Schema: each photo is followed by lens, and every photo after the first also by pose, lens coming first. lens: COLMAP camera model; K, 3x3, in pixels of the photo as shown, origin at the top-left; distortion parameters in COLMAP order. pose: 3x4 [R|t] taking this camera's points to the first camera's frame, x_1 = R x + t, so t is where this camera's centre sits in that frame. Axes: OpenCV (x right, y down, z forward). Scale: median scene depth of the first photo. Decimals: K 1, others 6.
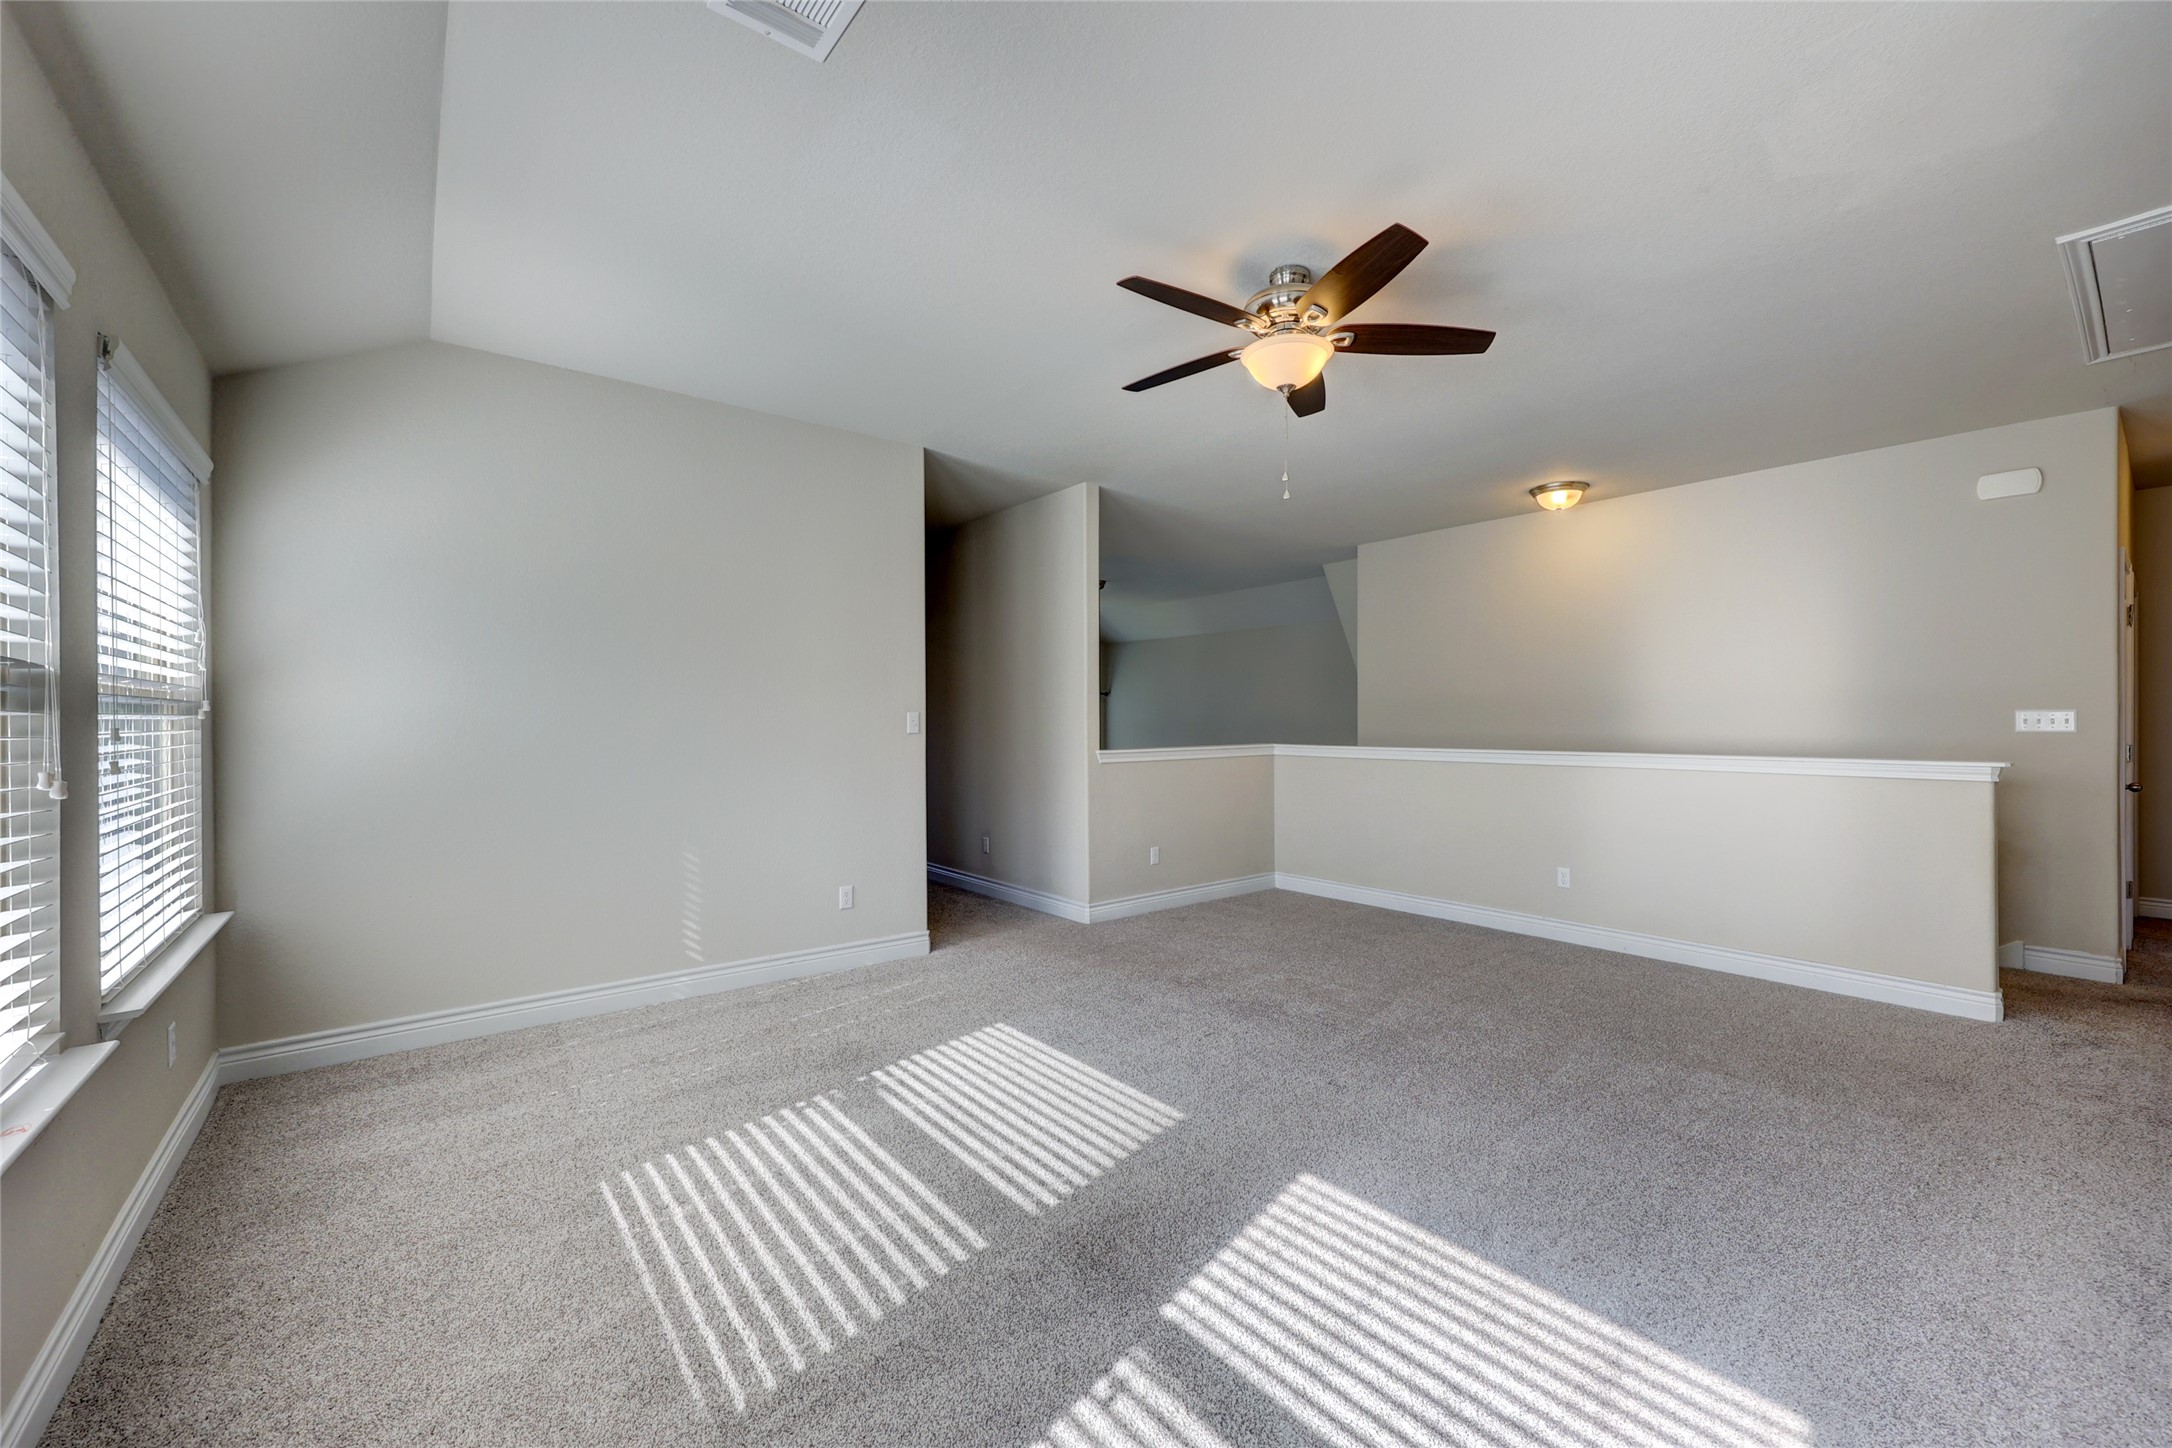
lens RADIAL K [[870.2, 0, 1098.1], [0, 870.2, 722.9], [0, 0, 1]] dist [0.002496, -0.000229]
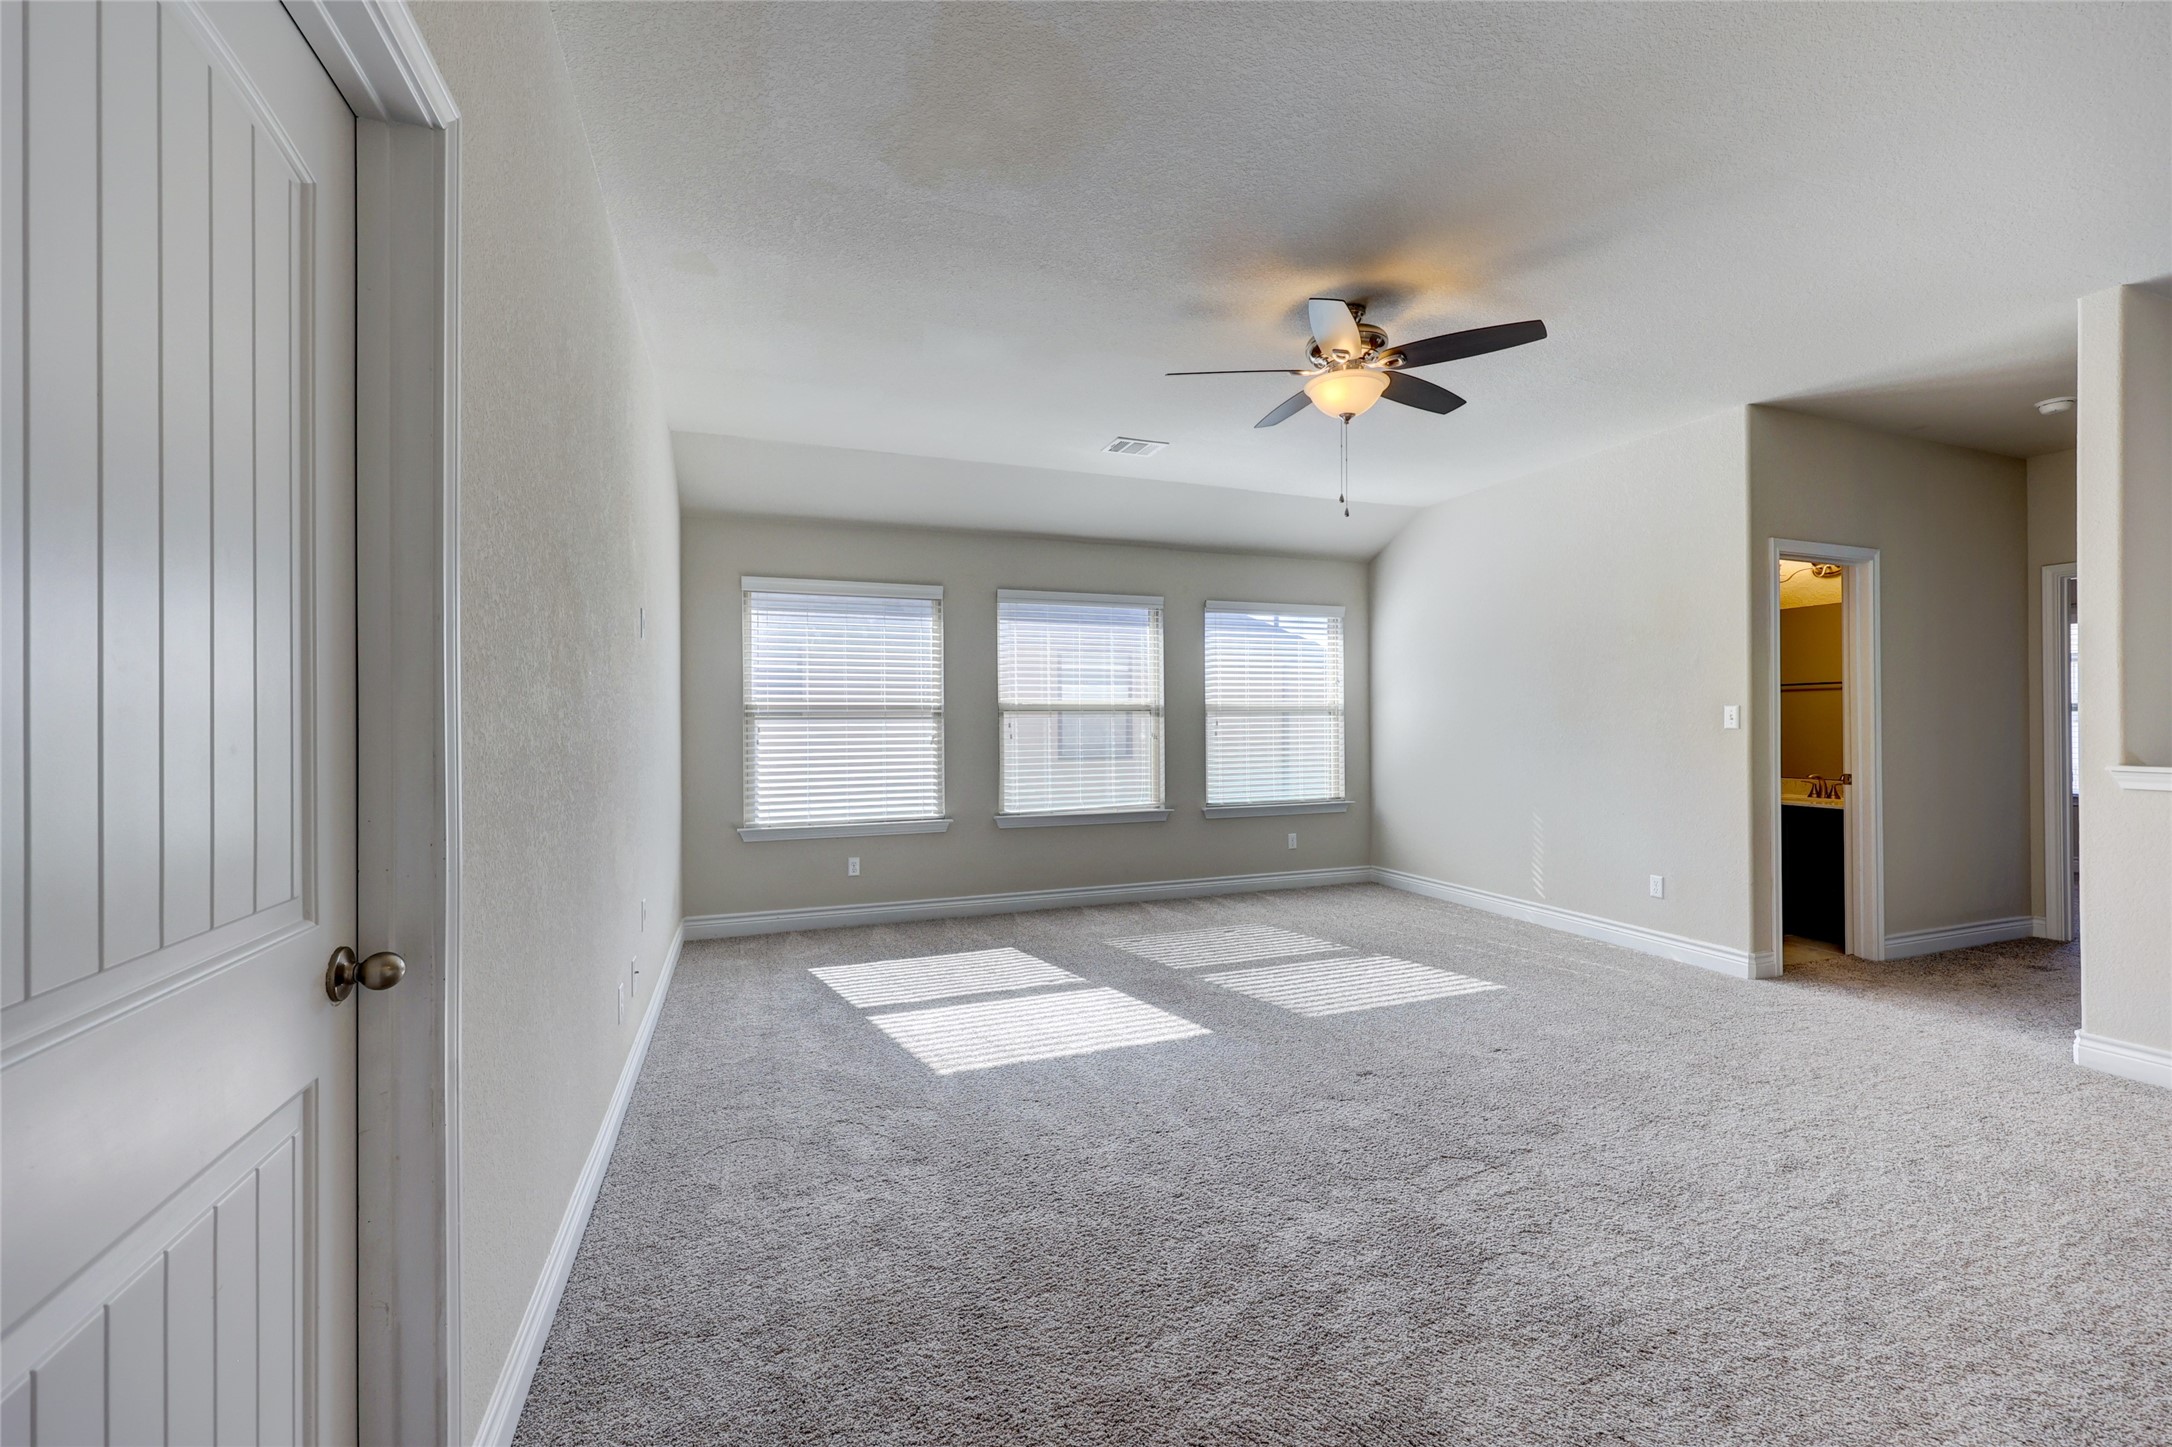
lens RADIAL K [[870.2, 0, 1082.1], [0, 870.2, 721.3], [0, 0, 1]] dist [0.002496, -0.000229]
pose [[-0.309434, 0.002424, -0.950918, 1.510976], [-0.000302, 0.999996, 0.002647, 0.003422], [0.950921, 0.001106, -0.309432, 1.127940]]
